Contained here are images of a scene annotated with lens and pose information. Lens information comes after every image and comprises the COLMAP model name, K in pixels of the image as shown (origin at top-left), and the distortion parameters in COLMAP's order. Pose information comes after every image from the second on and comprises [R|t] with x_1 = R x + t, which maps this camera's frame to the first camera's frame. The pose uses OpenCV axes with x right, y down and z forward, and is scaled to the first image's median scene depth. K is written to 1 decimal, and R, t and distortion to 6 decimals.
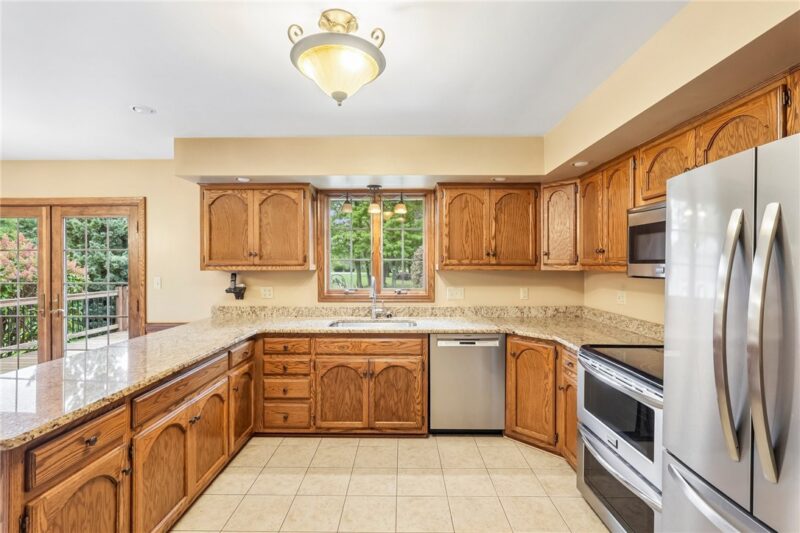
lens RADIAL K [[368.5, 0, 400.1], [0, 368.5, 264.0], [0, 0, 1]] dist [-0.001585, 0.001648]
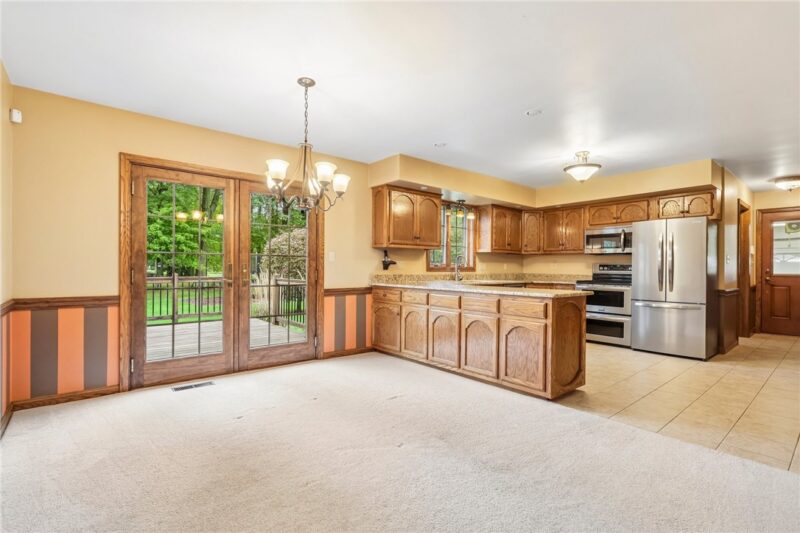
lens RADIAL K [[368.5, 0, 401.8], [0, 368.5, 270.9], [0, 0, 1]] dist [-0.001585, 0.001648]
pose [[0.761576, 0.000441, 0.648076, -1.500370], [-0.010016, 0.999888, 0.011090, 0.098351], [-0.647999, -0.014937, 0.761495, -0.107068]]
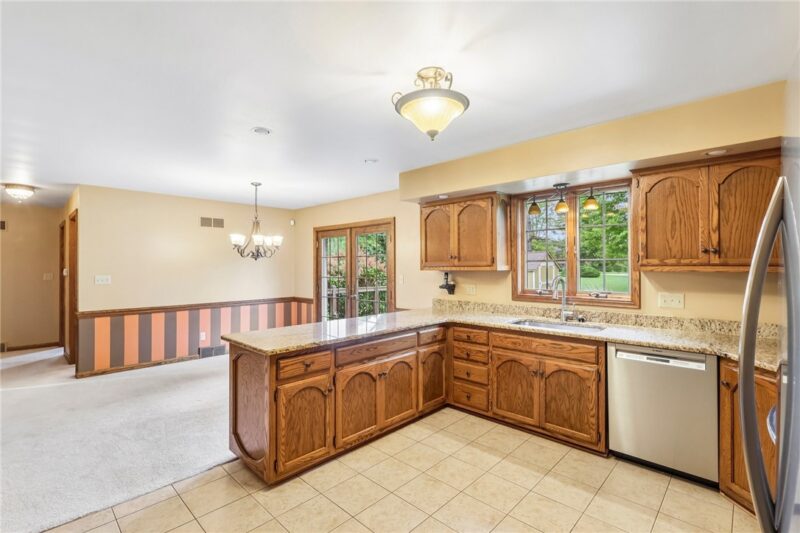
lens RADIAL K [[368.5, 0, 397.8], [0, 368.5, 262.2], [0, 0, 1]] dist [-0.001585, 0.001648]
pose [[0.730638, -0.008686, -0.682710, 0.307404], [0.004409, 0.999958, -0.008004, -0.000549], [0.682751, 0.002838, 0.730646, -0.004260]]
